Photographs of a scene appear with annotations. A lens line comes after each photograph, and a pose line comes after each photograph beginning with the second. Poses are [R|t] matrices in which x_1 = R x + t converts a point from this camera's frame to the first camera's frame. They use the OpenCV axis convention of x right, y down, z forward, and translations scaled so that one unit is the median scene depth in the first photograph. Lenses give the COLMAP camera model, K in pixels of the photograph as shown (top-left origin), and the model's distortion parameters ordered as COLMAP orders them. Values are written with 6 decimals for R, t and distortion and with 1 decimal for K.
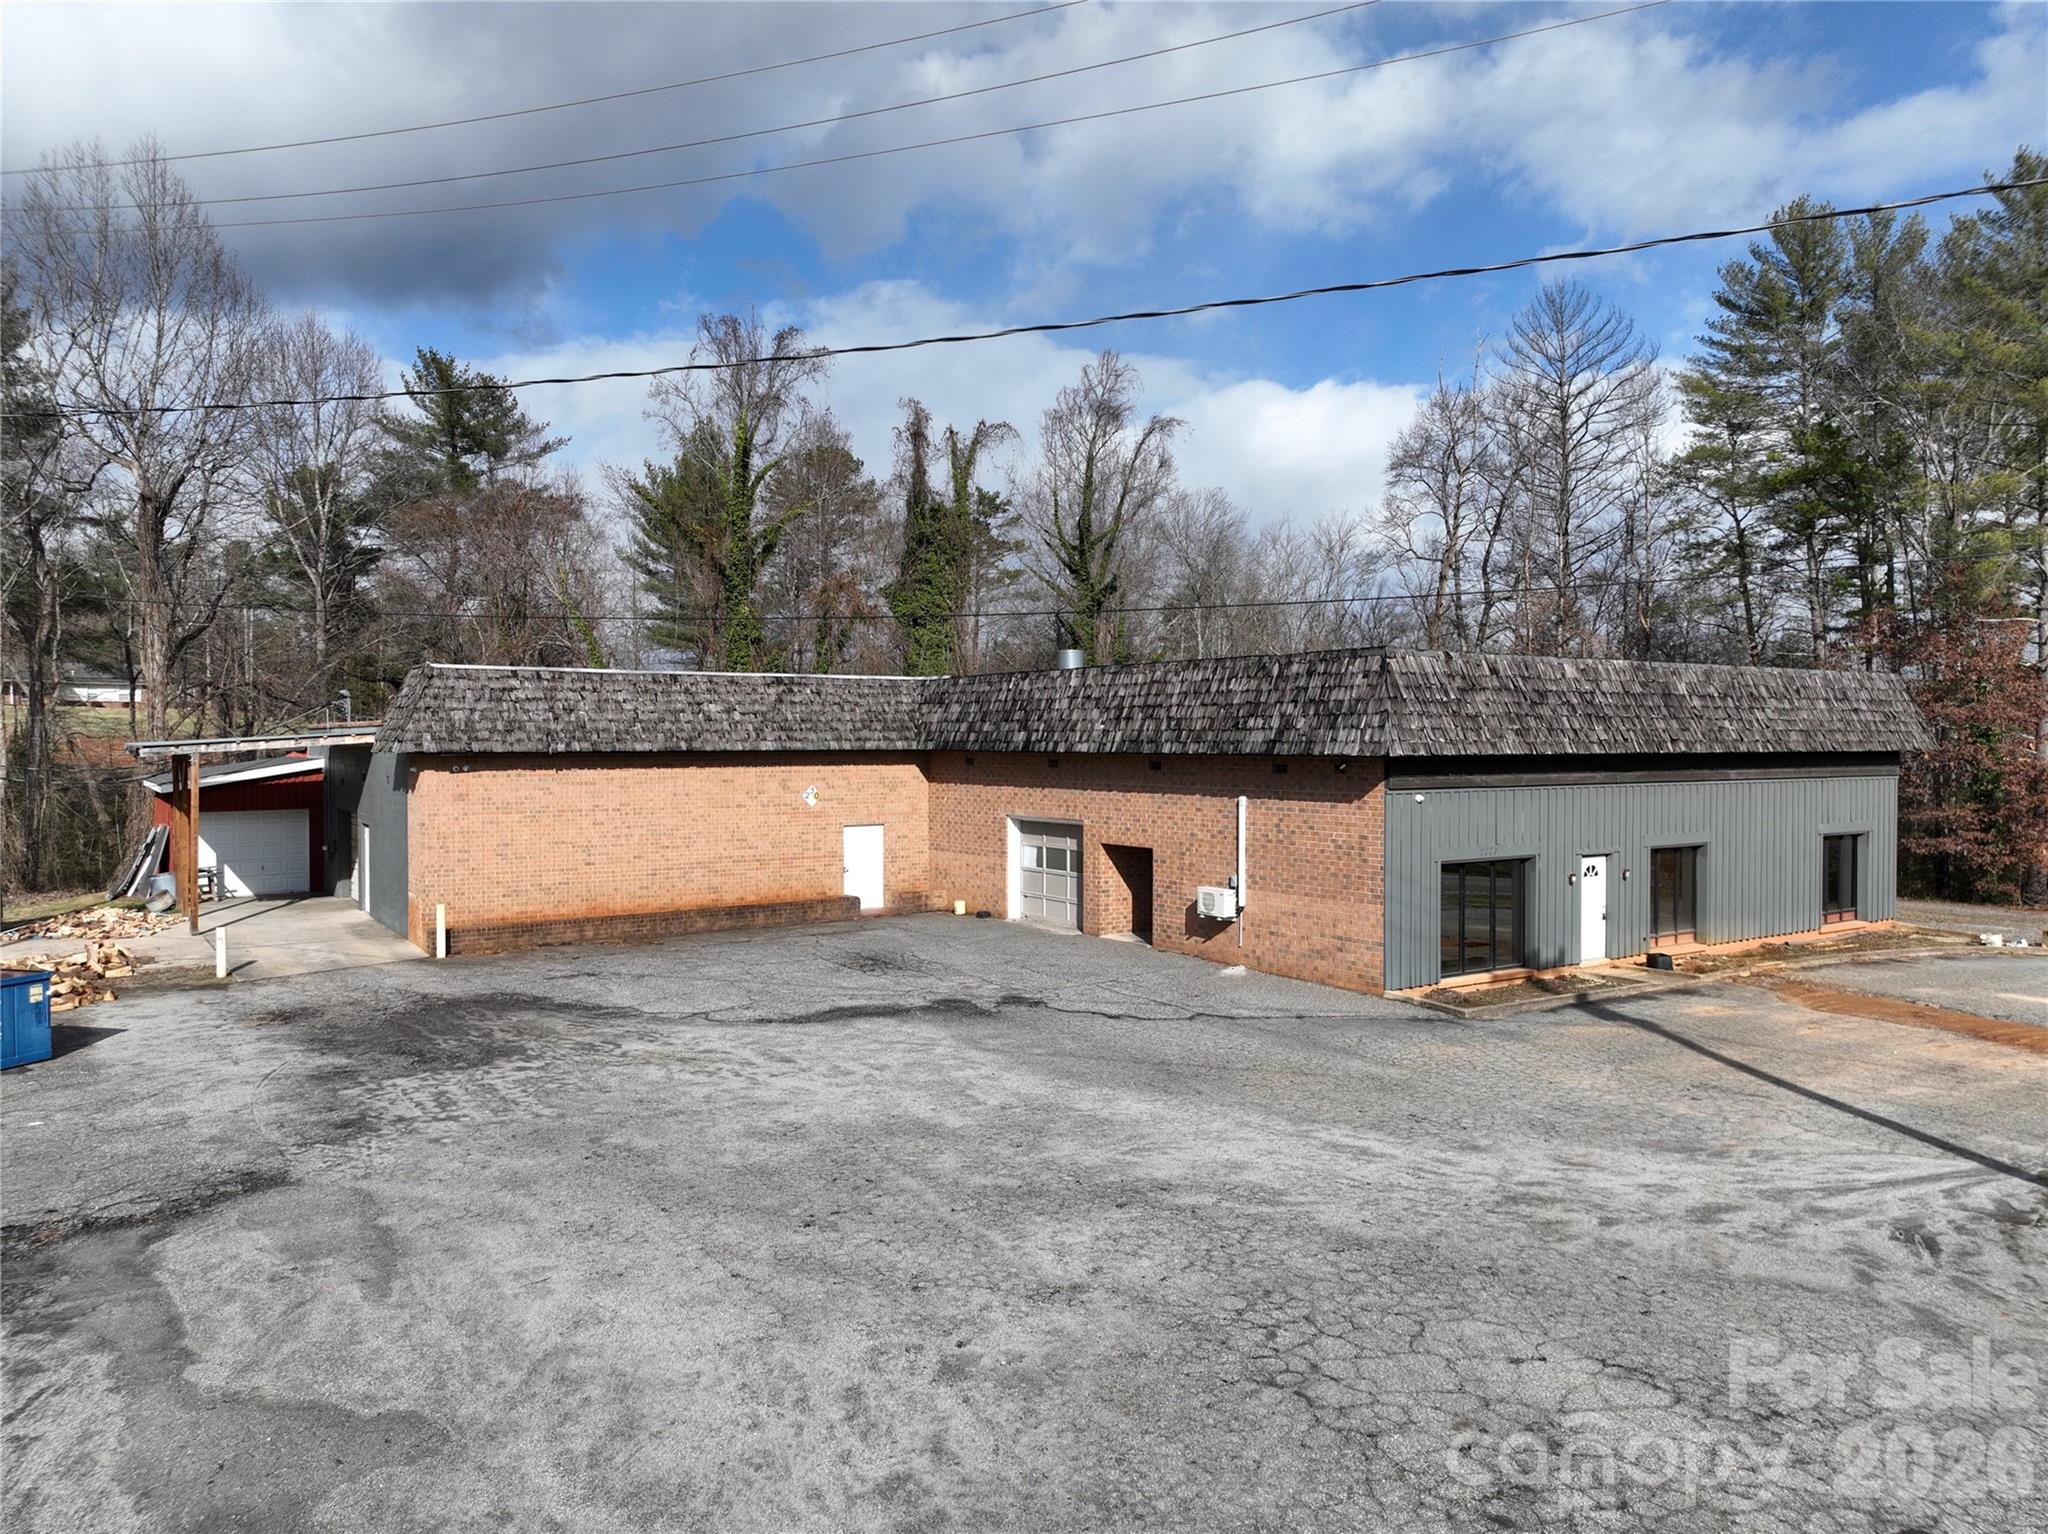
lens RADIAL K [[1441.2, 0, 1027.3], [0, 1441.2, 777.8], [0, 0, 1]] dist [0.000877, 0.016295]
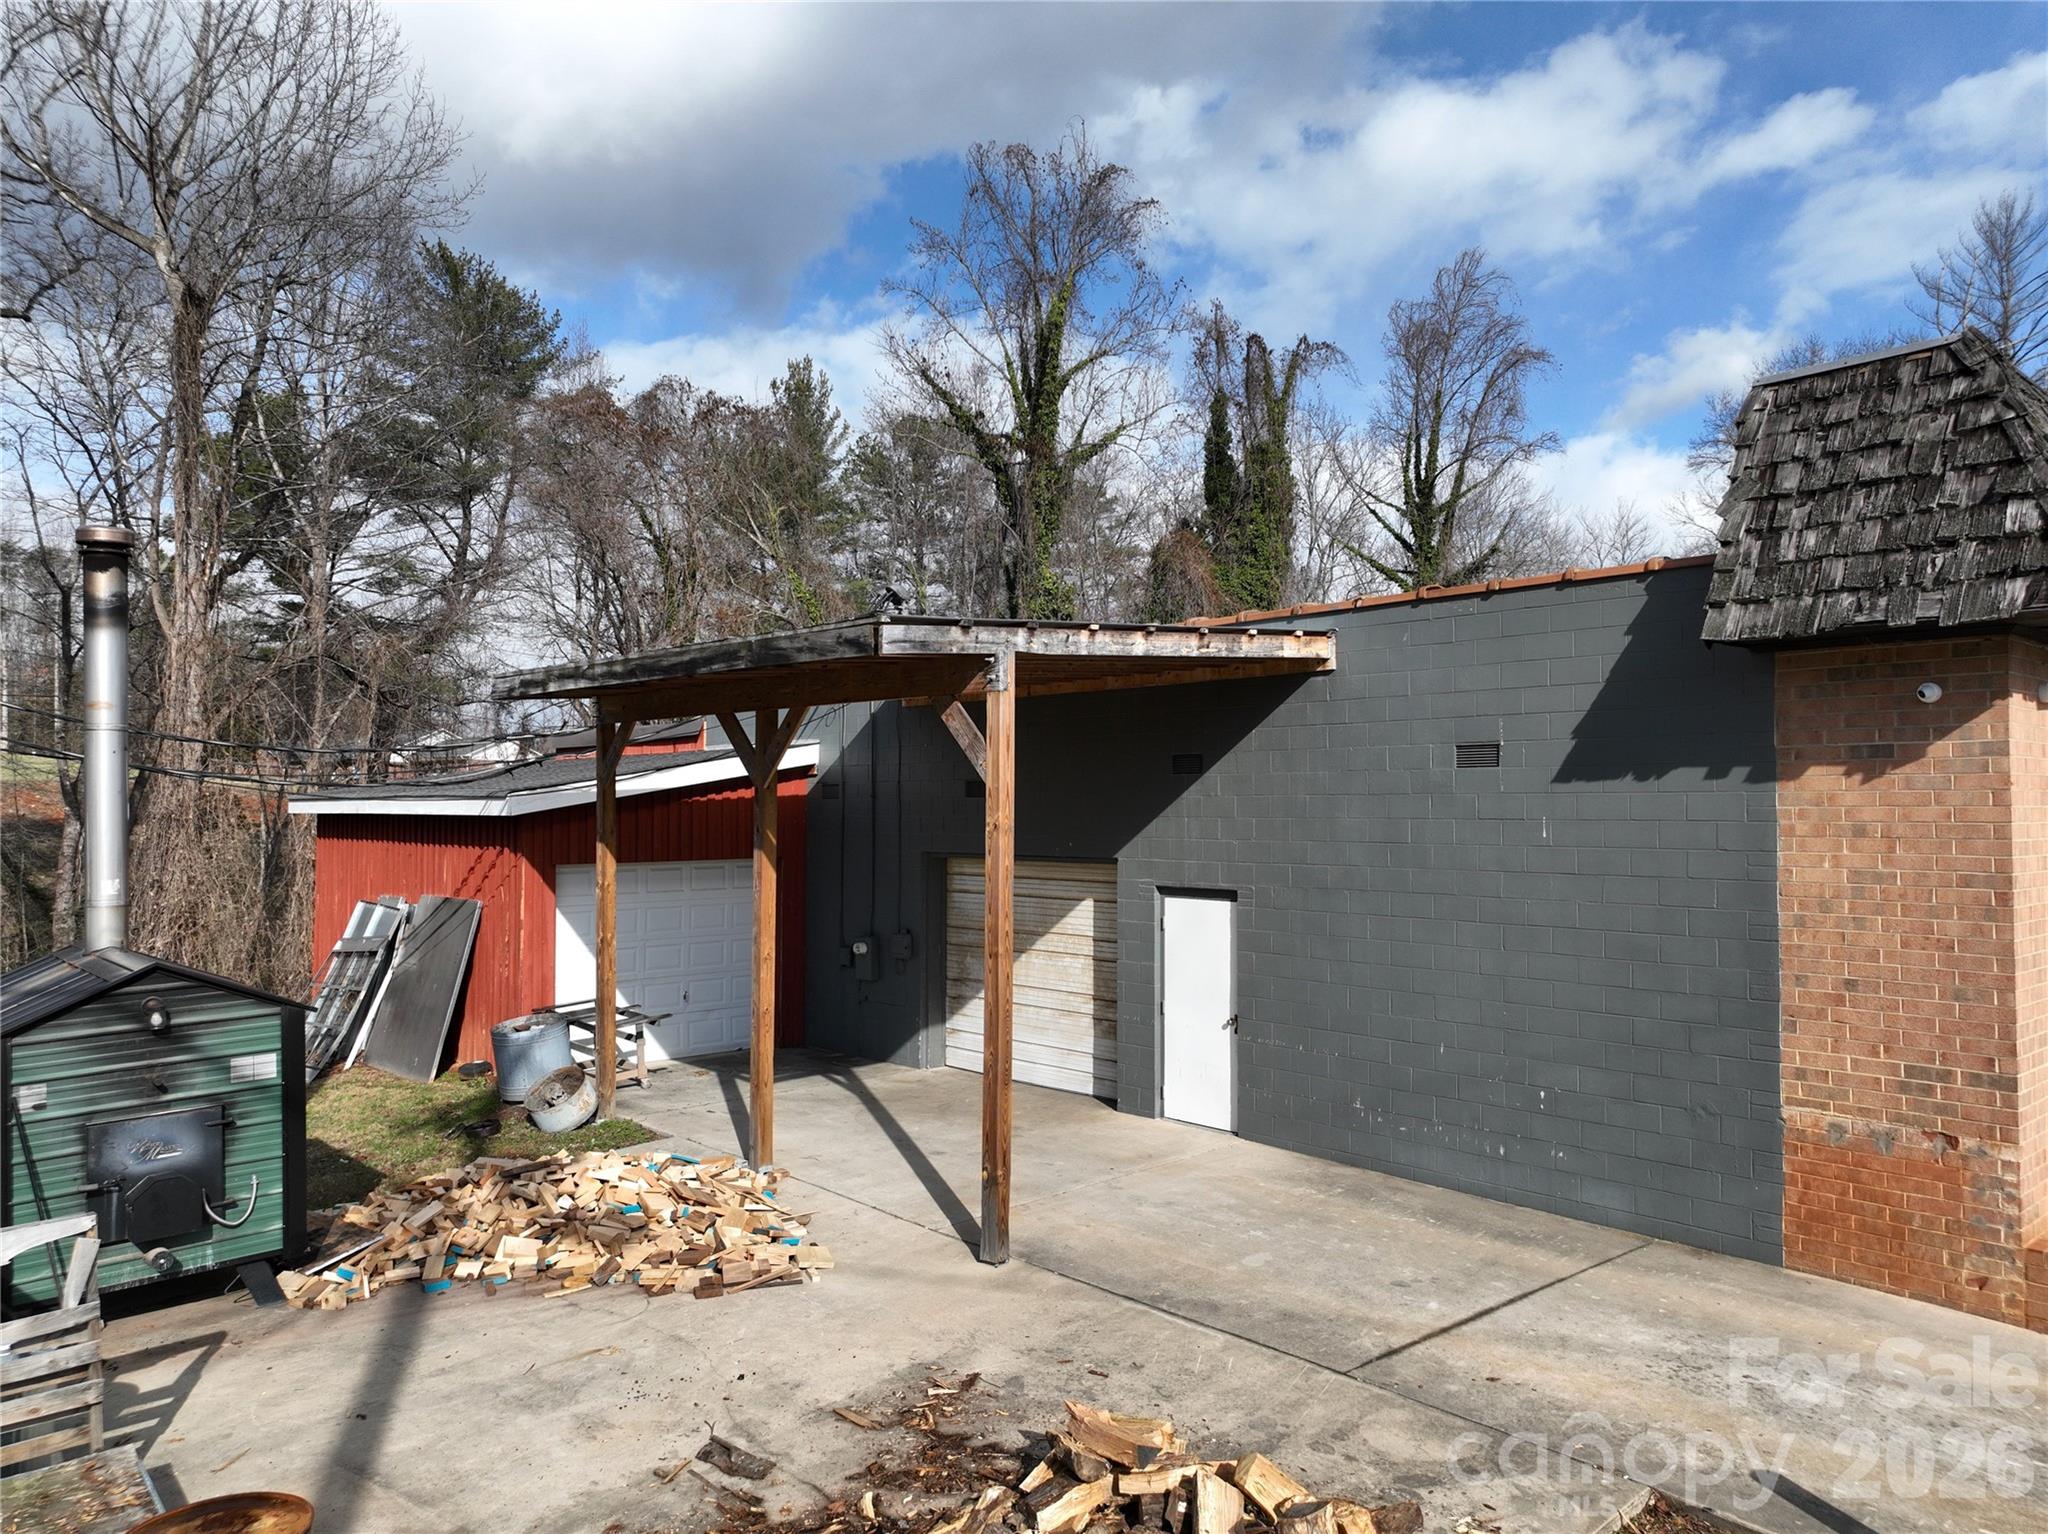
lens RADIAL K [[1441.2, 0, 1021.6], [0, 1441.2, 767.5], [0, 0, 1]] dist [0.000877, 0.016295]
pose [[0.990548, 0.003154, 0.137127, -0.747578], [0.004744, 0.998349, -0.057237, 0.029763], [-0.137081, 0.057346, 0.988898, 0.853451]]
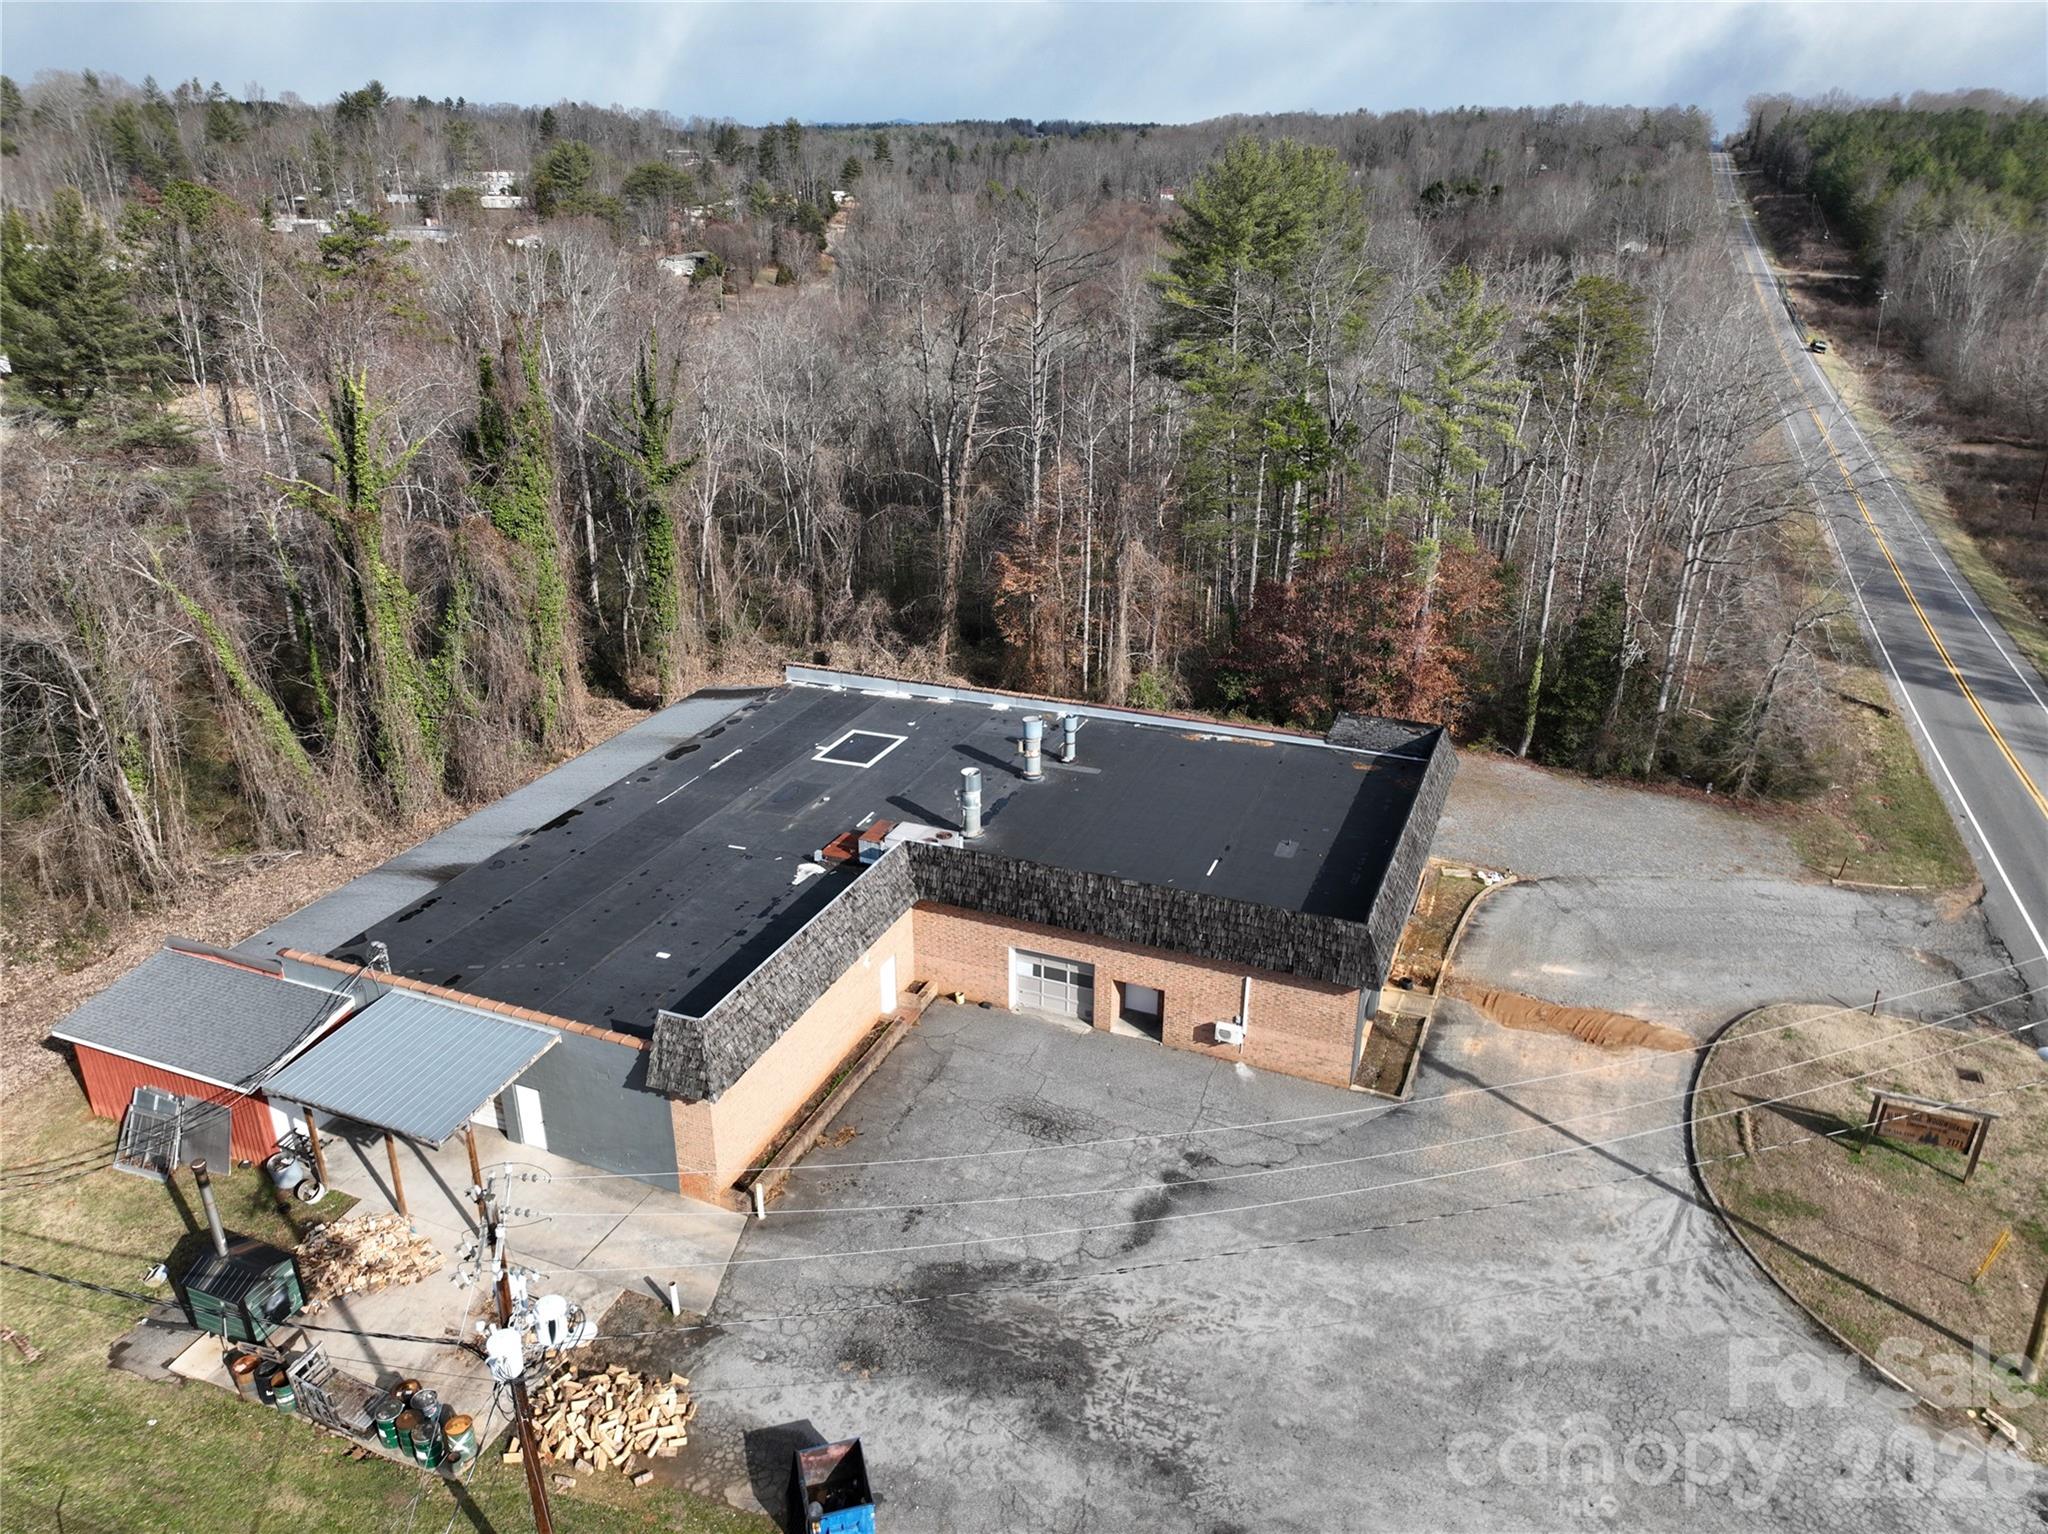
lens RADIAL K [[1441.2, 0, 1024.9], [0, 1441.2, 771.2], [0, 0, 1]] dist [0.000877, 0.016295]
pose [[0.833534, -0.214746, 0.509024, -0.893199], [0.011924, 0.928142, 0.372036, -0.860816], [-0.552340, -0.304035, 0.776198, -0.080433]]
